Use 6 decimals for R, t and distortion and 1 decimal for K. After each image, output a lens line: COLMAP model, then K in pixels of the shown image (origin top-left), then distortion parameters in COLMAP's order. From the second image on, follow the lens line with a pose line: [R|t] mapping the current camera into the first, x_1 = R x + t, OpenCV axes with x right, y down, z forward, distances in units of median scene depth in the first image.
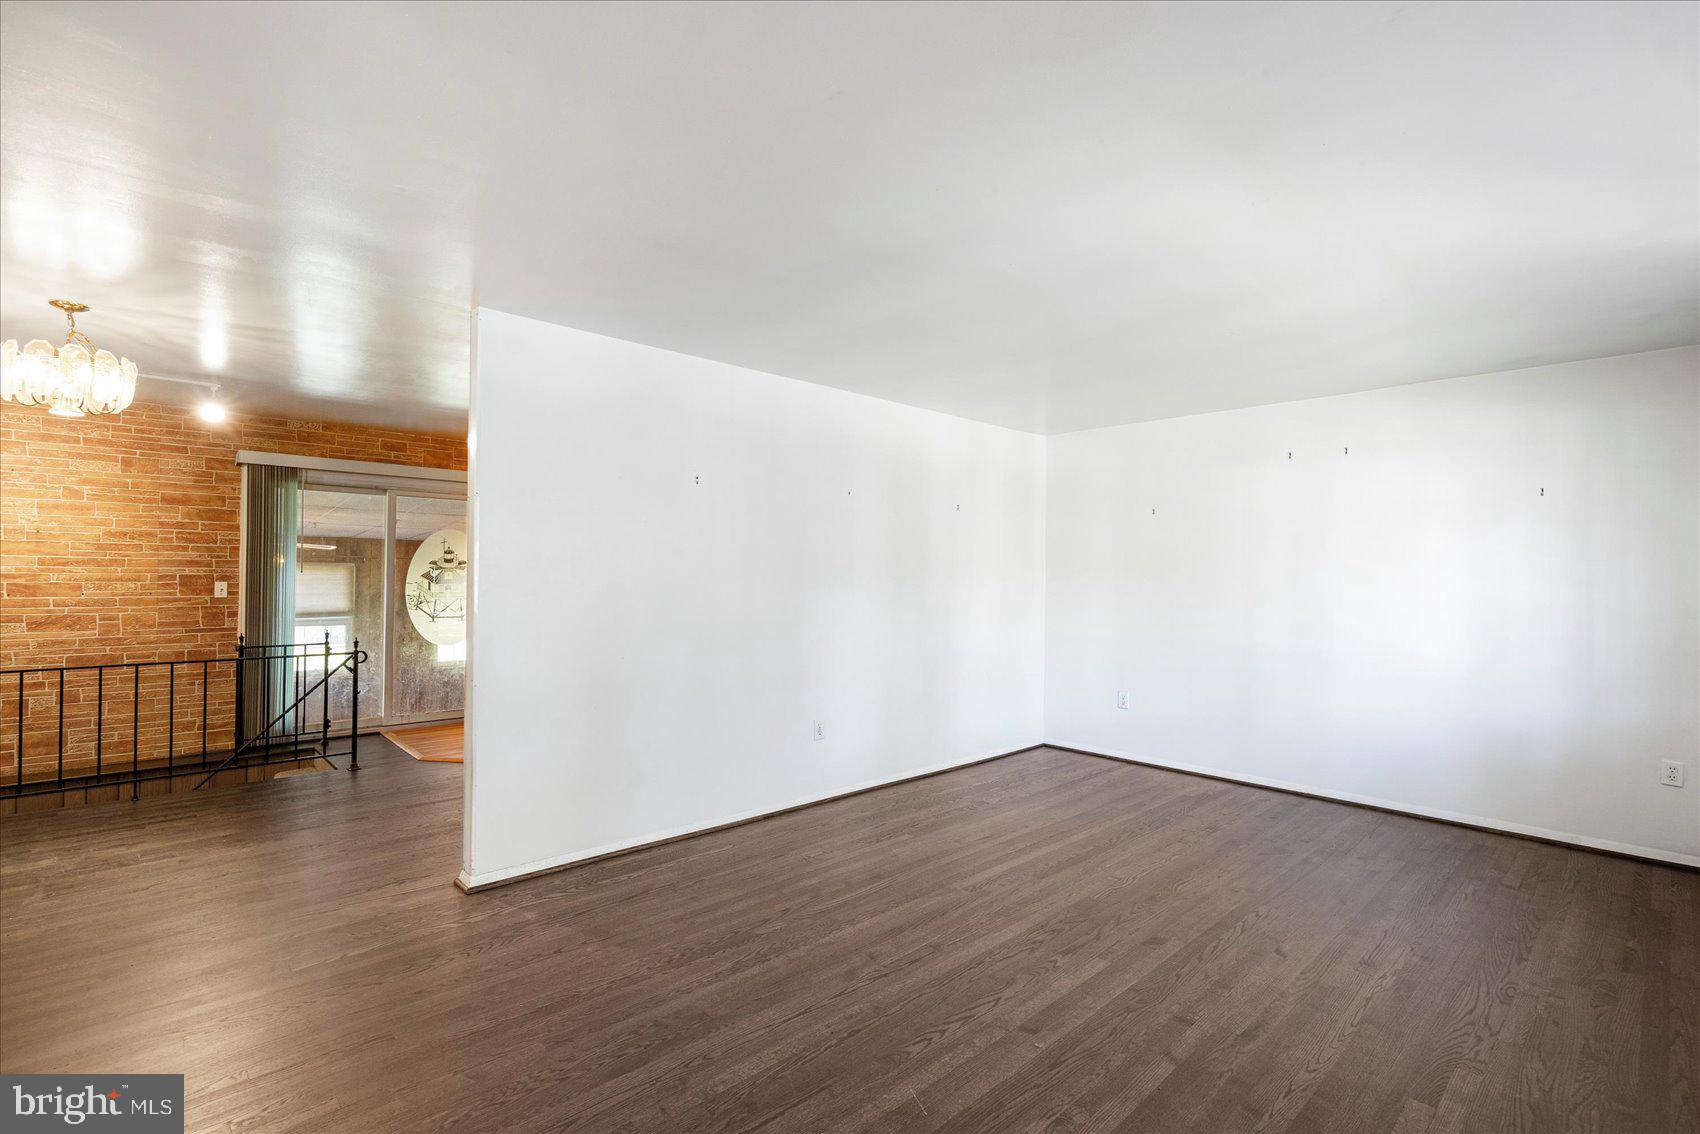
lens RADIAL K [[778.2, 0, 849.9], [0, 778.2, 571.8], [0, 0, 1]] dist [-0.007860, 0.003396]
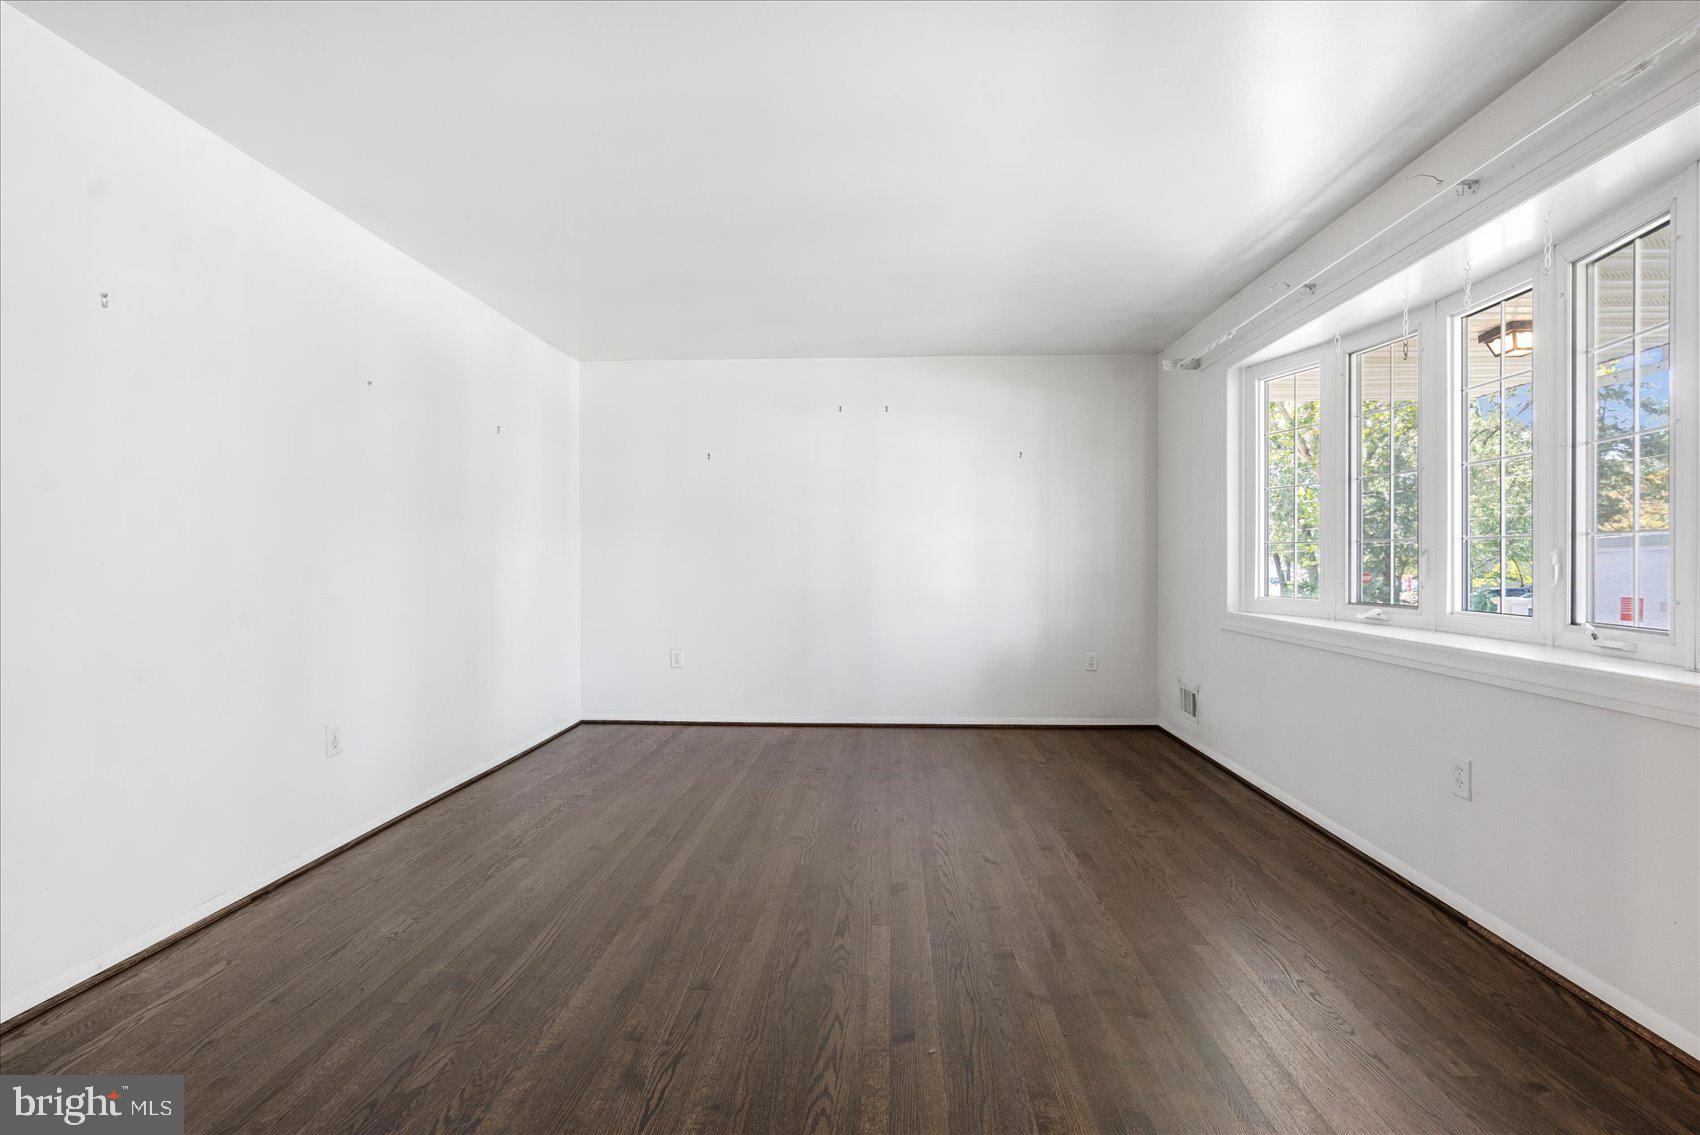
lens RADIAL K [[778.2, 0, 852.4], [0, 778.2, 563.8], [0, 0, 1]] dist [-0.007860, 0.003396]
pose [[0.719950, -0.014667, 0.693871, -0.240982], [0.005098, 0.999861, 0.015846, 0.067140], [-0.694008, -0.007871, 0.719925, 0.328622]]
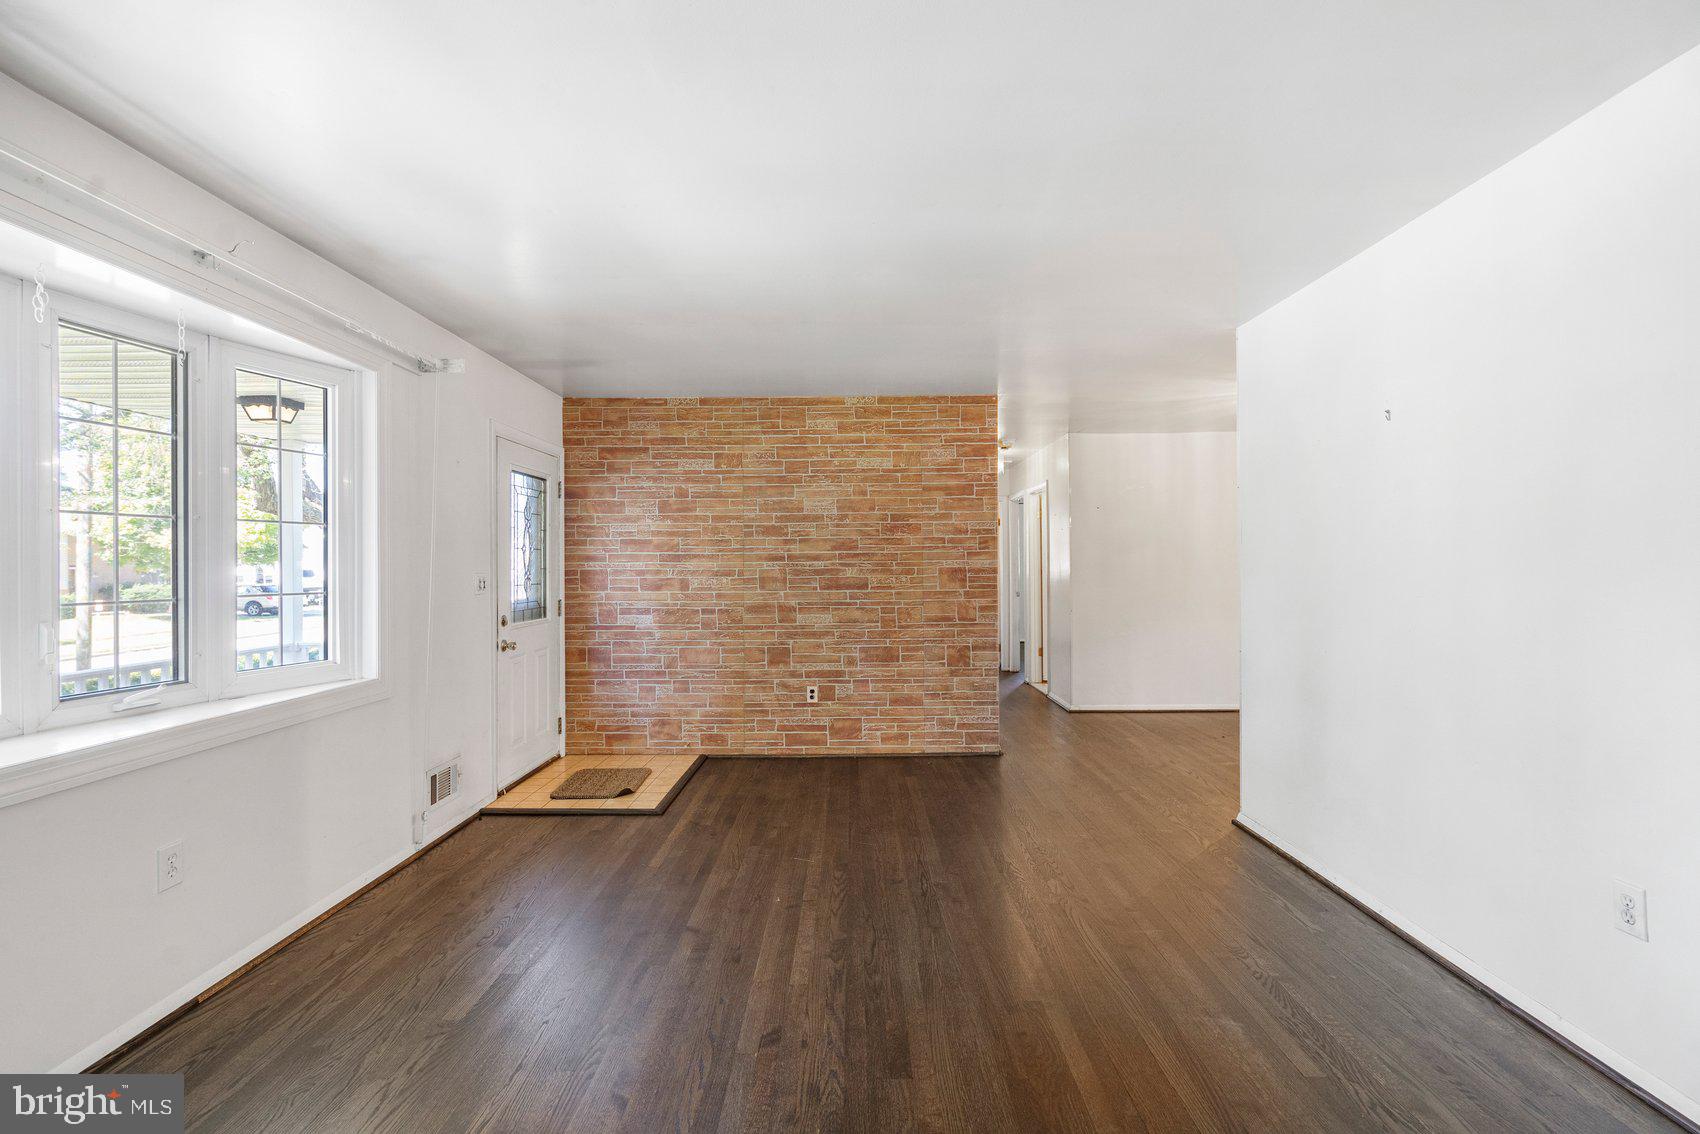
lens RADIAL K [[778.2, 0, 842.7], [0, 778.2, 567.2], [0, 0, 1]] dist [-0.007860, 0.003396]
pose [[-0.695951, -0.003881, -0.718079, 0.763699], [0.003282, 0.999958, -0.008585, 0.028716], [0.718081, -0.008331, -0.695909, 1.360569]]
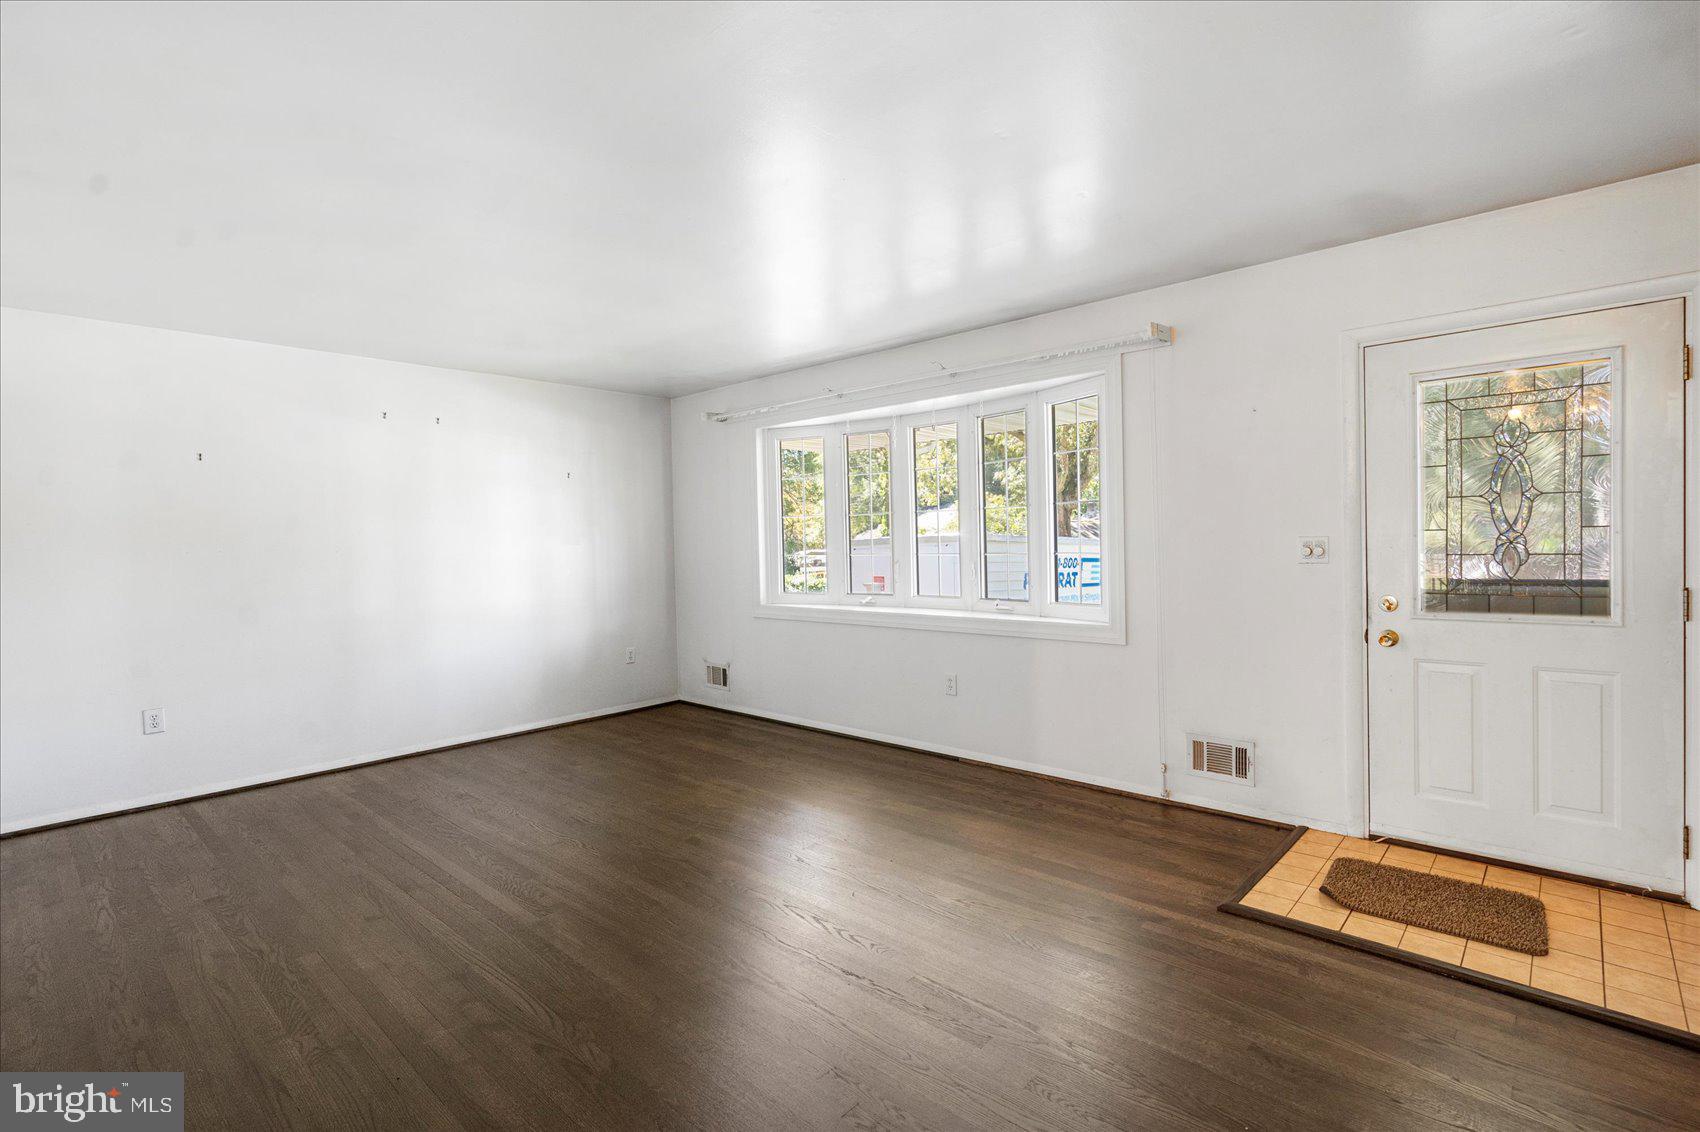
lens RADIAL K [[778.2, 0, 861.1], [0, 778.2, 560.3], [0, 0, 1]] dist [-0.007860, 0.003396]
pose [[-0.081994, -0.033884, 0.996057, -0.683046], [0.017396, 0.999221, 0.035424, 0.010283], [-0.996481, 0.020232, -0.081340, 0.724819]]
